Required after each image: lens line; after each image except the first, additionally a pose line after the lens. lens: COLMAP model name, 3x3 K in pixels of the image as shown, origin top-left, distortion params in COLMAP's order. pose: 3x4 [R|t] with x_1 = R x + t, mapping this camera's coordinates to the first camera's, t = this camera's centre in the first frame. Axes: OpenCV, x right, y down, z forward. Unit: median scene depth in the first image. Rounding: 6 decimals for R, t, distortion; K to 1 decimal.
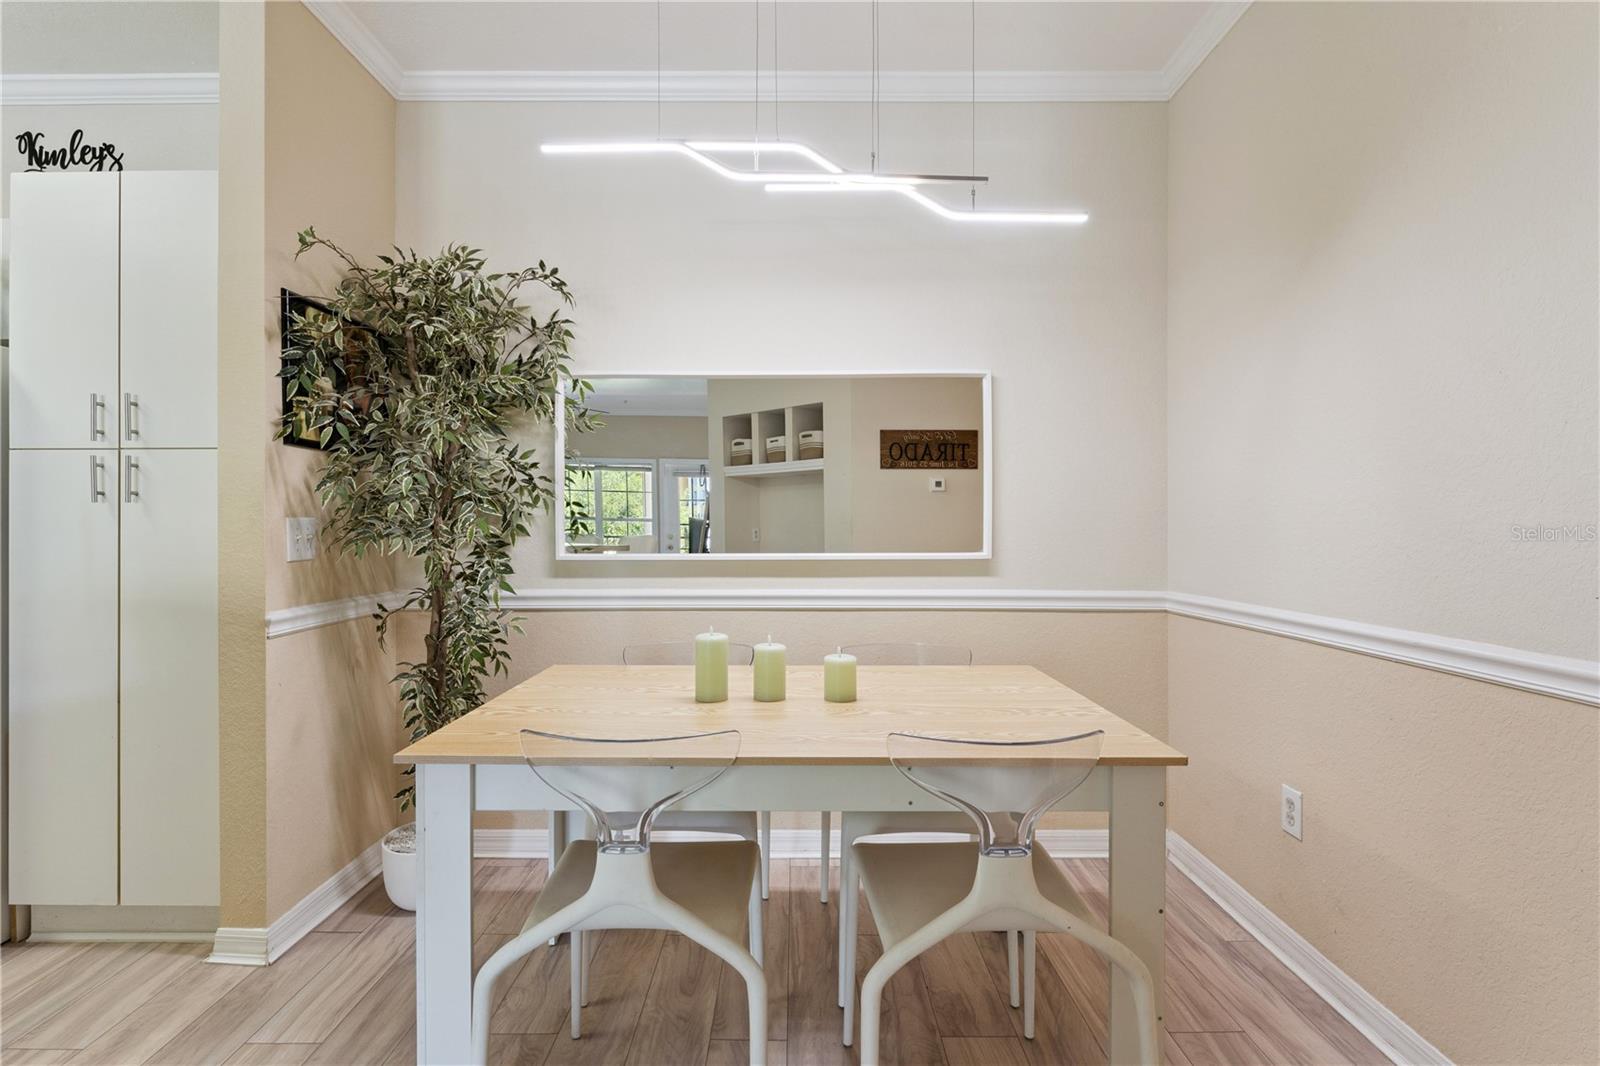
lens RADIAL K [[775.8, 0, 793.6], [0, 775.8, 533.4], [0, 0, 1]] dist [-0.002099, -0.000428]
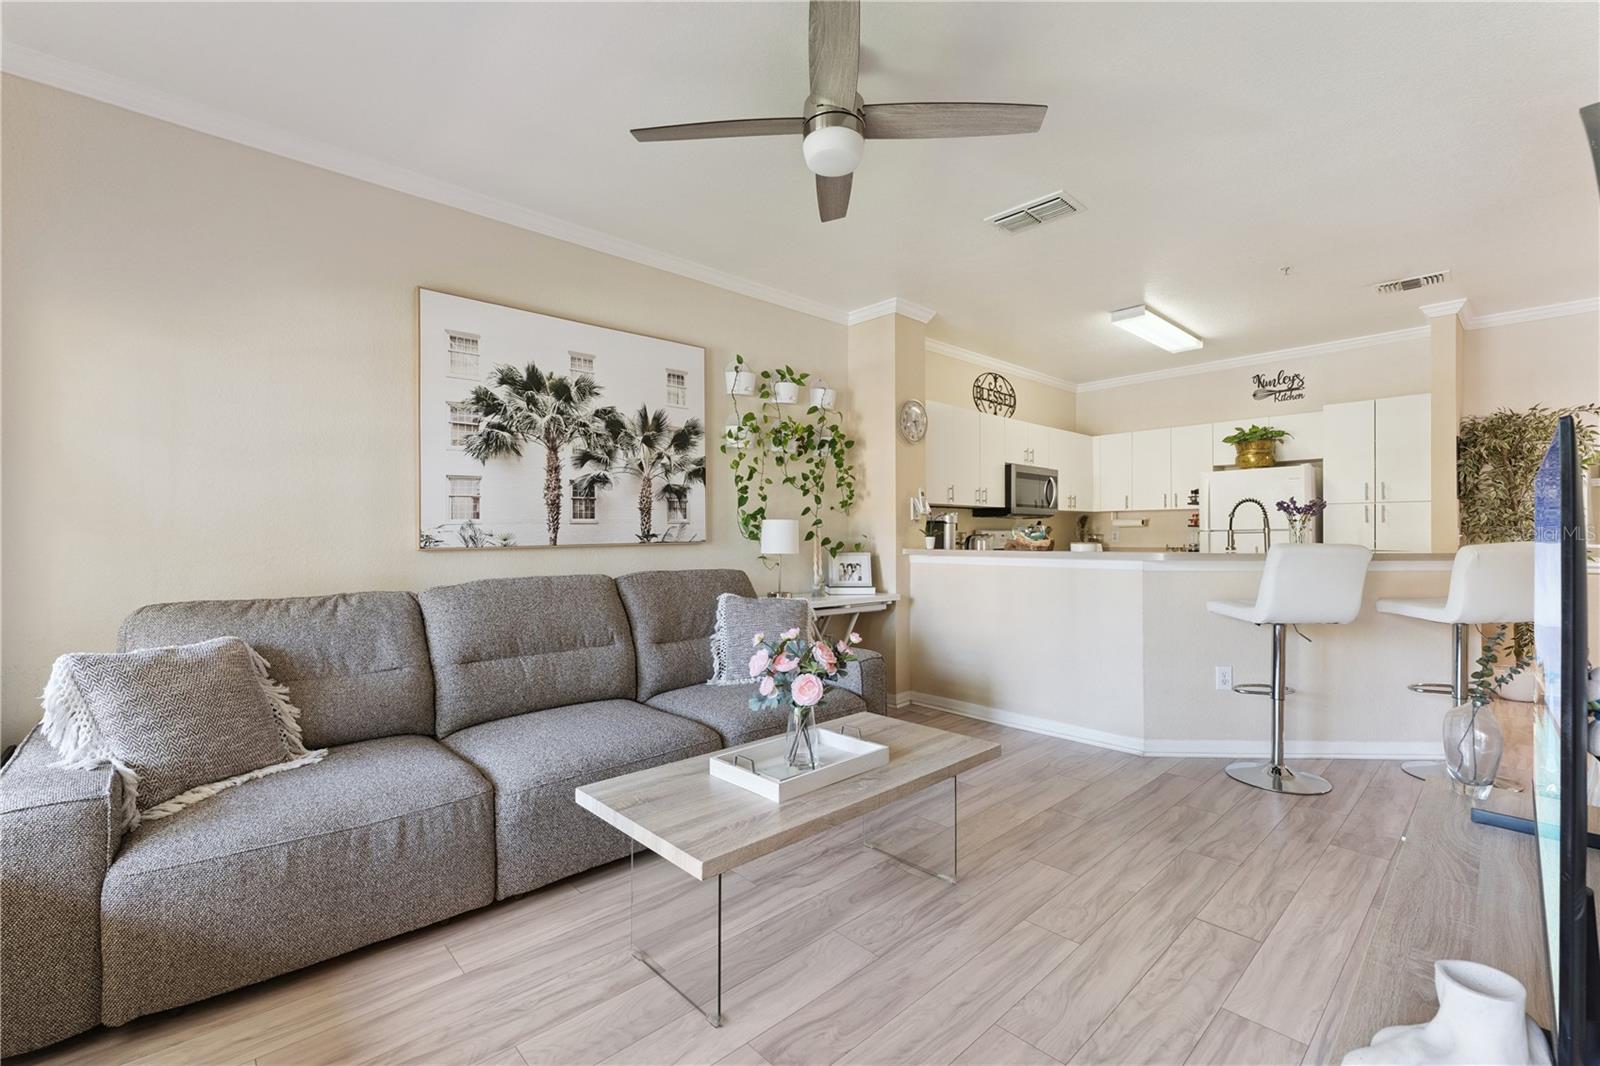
lens RADIAL K [[678.2, 0, 793.1], [0, 678.2, 533.8], [0, 0, 1]] dist [-0.000436, -0.000226]
pose [[0.678049, -0.000739, -0.735016, -0.478656], [-0.000338, 0.999999, -0.001317, 0.002070], [0.735016, 0.001141, 0.678049, -1.950859]]
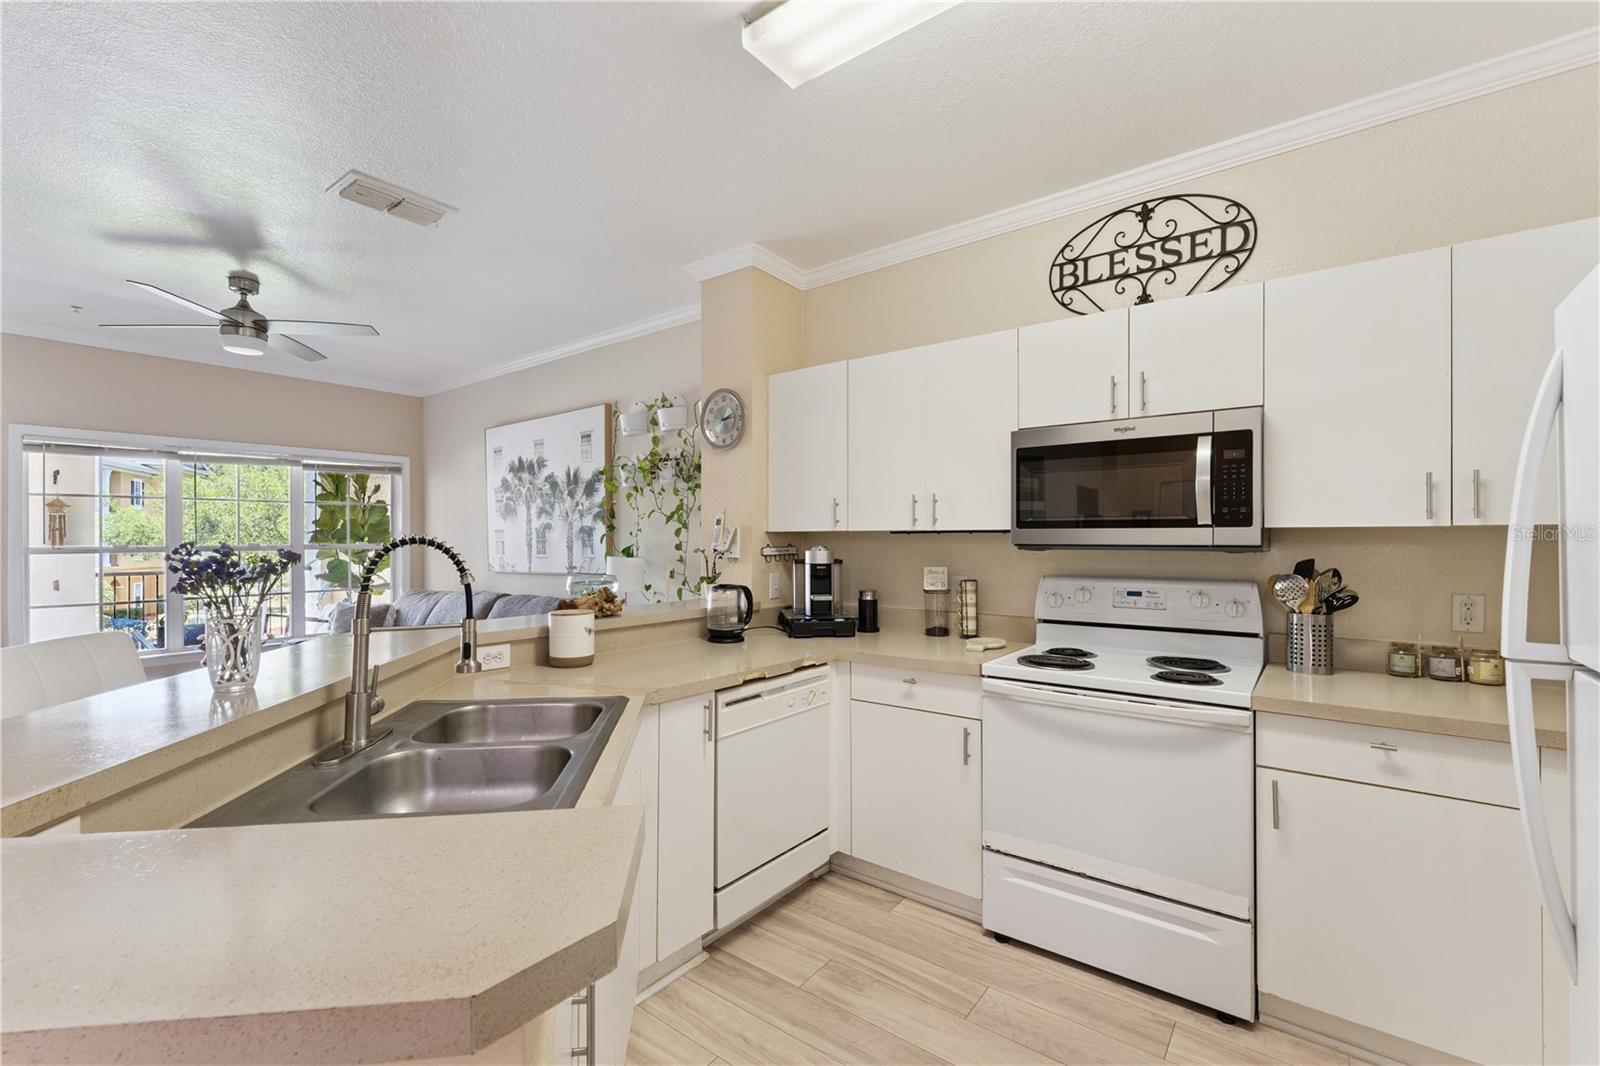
lens RADIAL K [[688.4, 0, 792.6], [0, 688.4, 537.4], [0, 0, 1]] dist [-0.001561, -0.000050]
pose [[-0.612655, 0.001780, -0.790348, -0.663969], [0.002324, 0.999997, 0.000451, -0.088143], [0.790347, -0.001560, -0.612657, 0.744563]]
